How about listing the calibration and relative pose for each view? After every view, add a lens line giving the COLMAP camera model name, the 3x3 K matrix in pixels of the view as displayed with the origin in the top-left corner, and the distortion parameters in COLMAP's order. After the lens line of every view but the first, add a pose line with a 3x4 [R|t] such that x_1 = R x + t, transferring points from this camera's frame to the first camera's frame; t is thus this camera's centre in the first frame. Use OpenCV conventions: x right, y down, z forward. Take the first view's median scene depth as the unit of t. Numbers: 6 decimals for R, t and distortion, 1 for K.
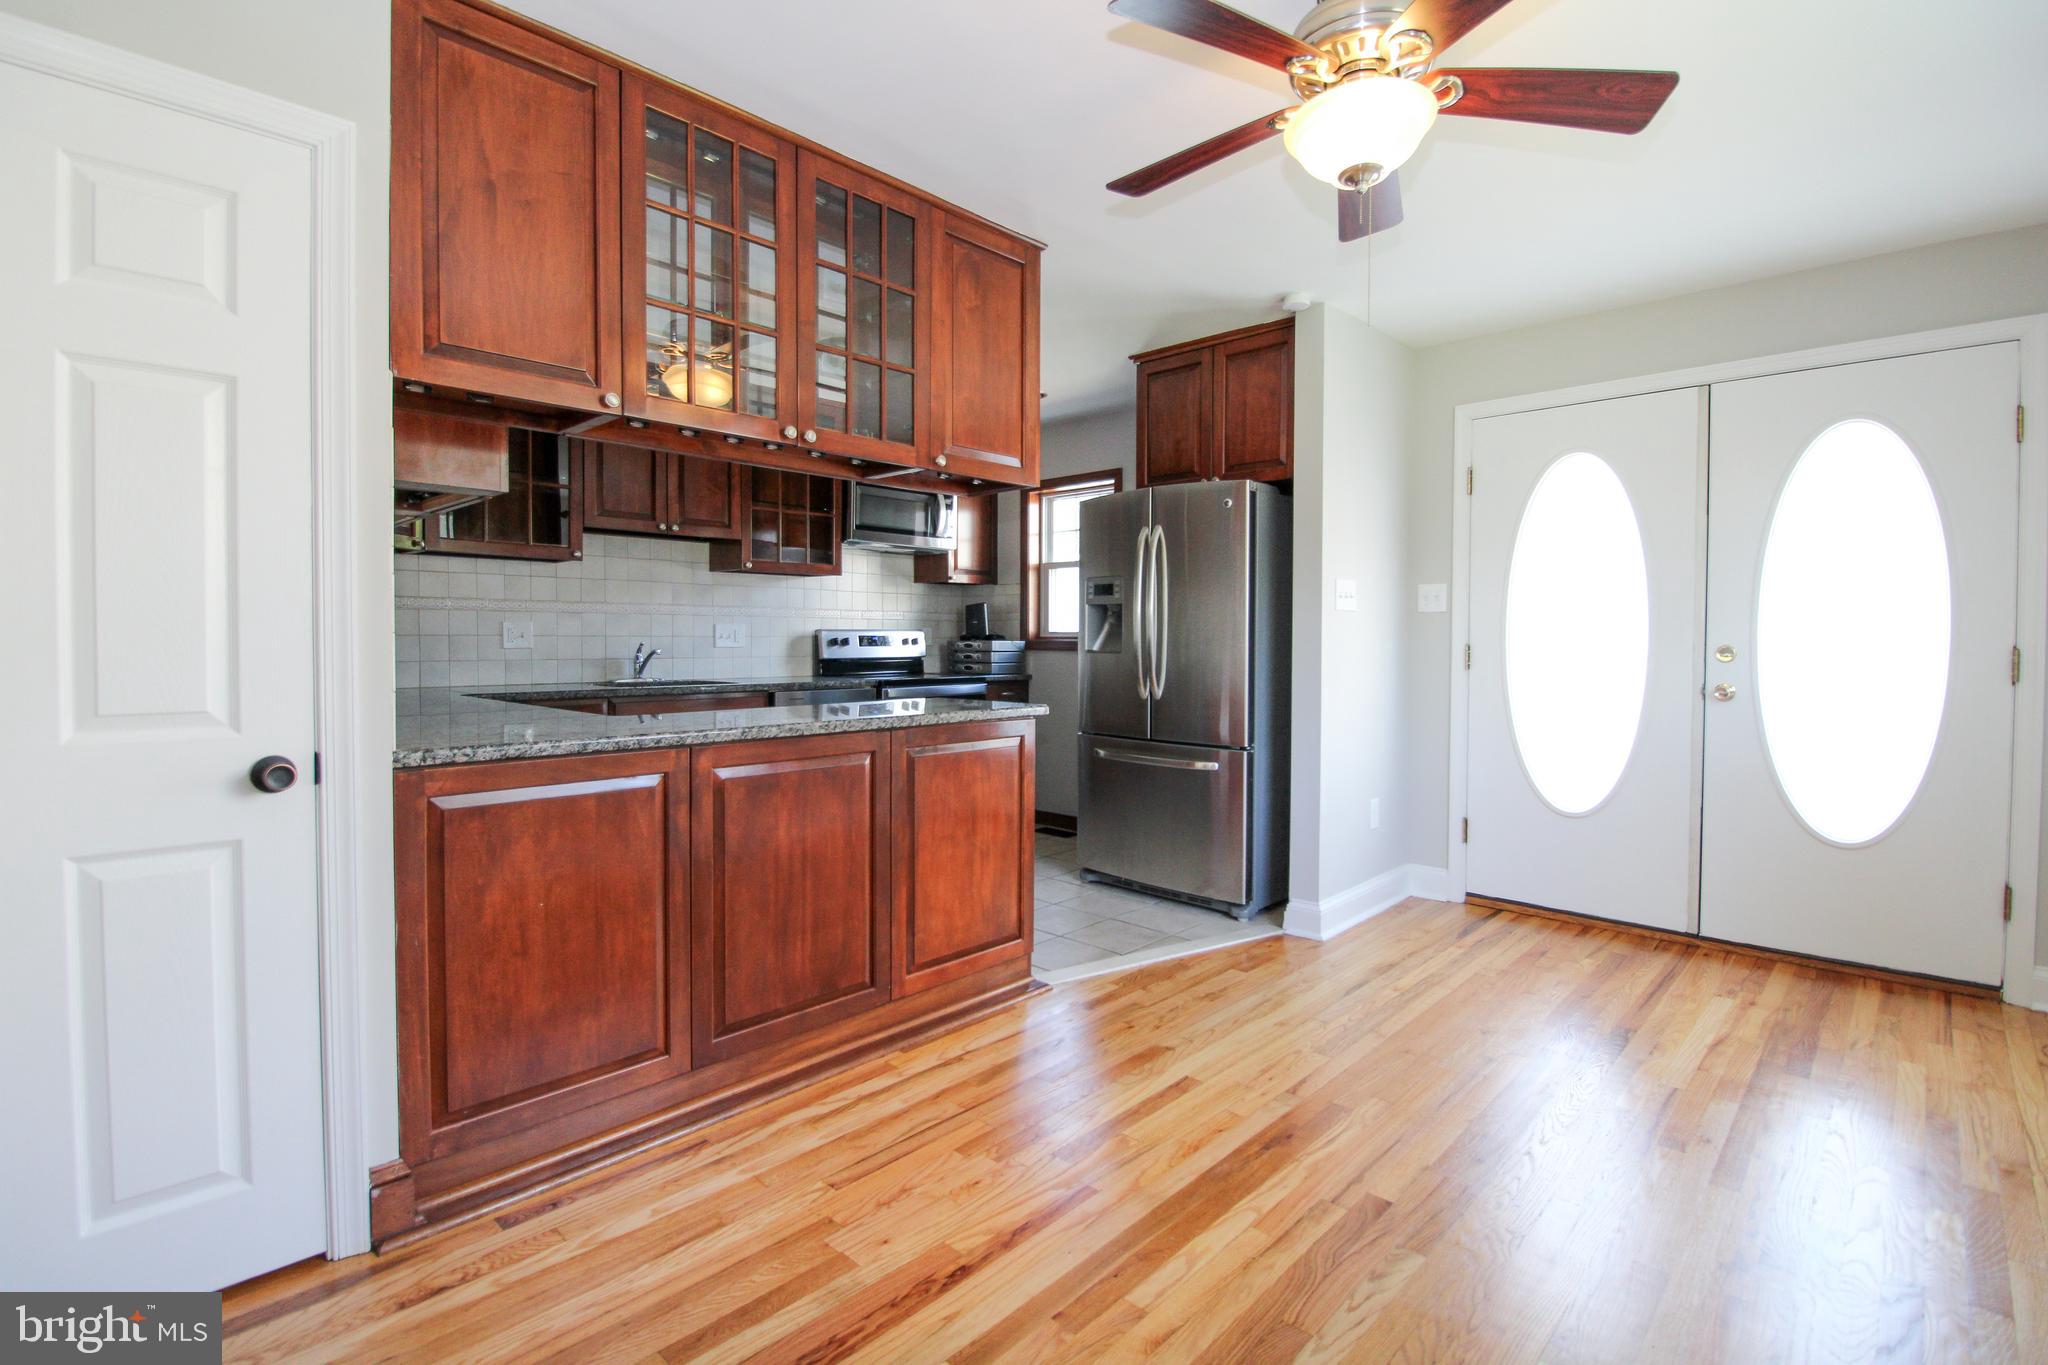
lens RADIAL K [[950.8, 0, 1034.3], [0, 950.8, 660.1], [0, 0, 1]] dist [0.004785, -0.016204]
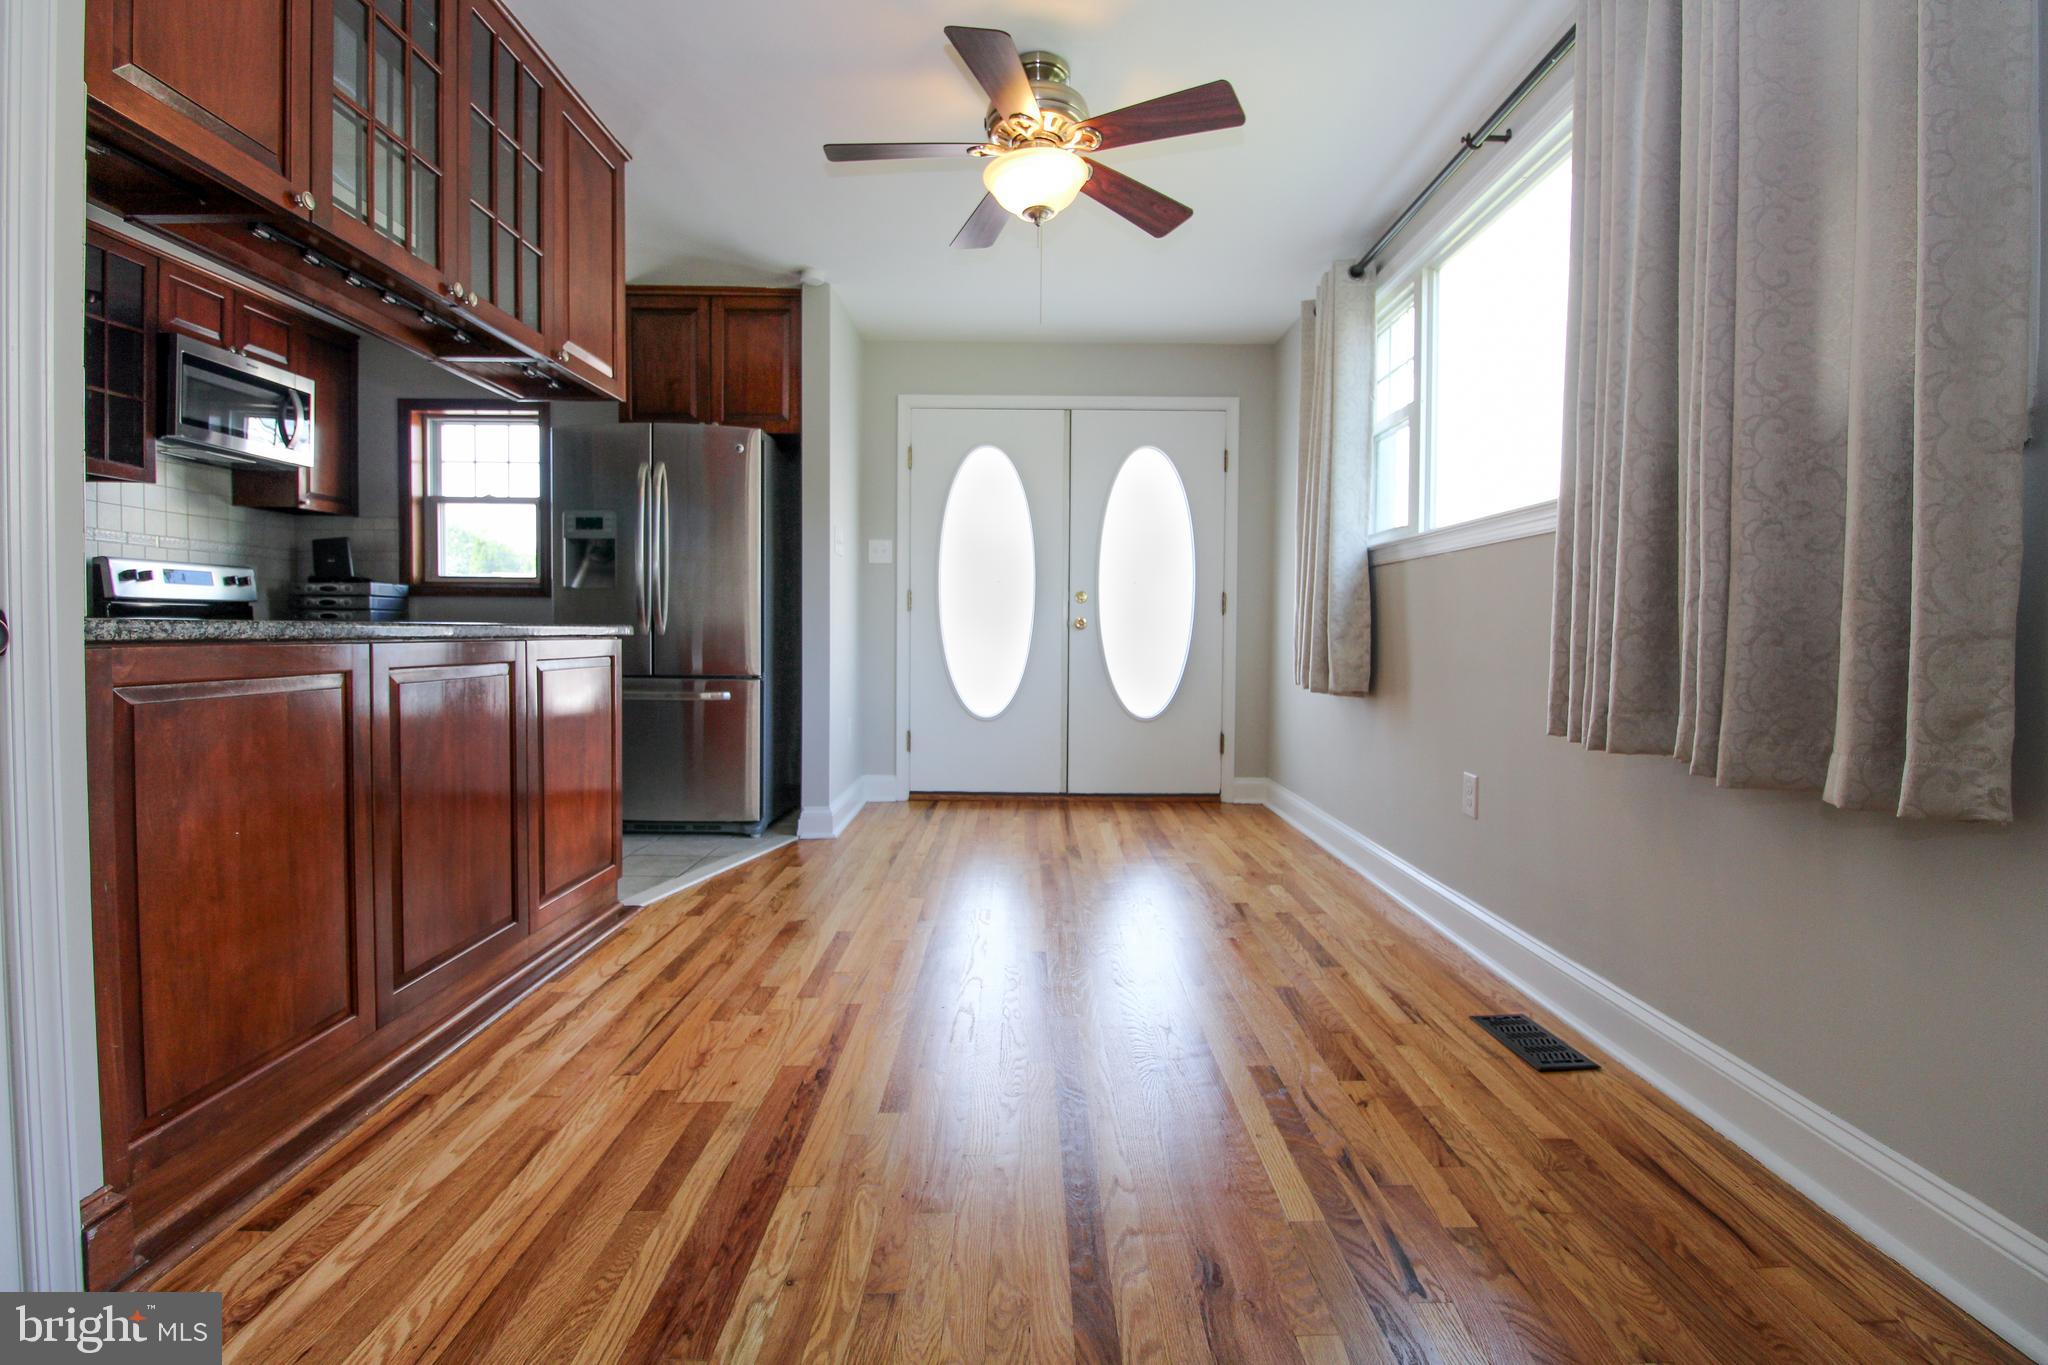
lens RADIAL K [[950.8, 0, 1034.3], [0, 950.8, 660.1], [0, 0, 1]] dist [0.004785, -0.016204]
pose [[0.718518, -0.019222, 0.695242, -0.291686], [0.009944, 0.999800, 0.017366, 0.054899], [-0.695437, -0.005564, 0.718566, 0.000290]]
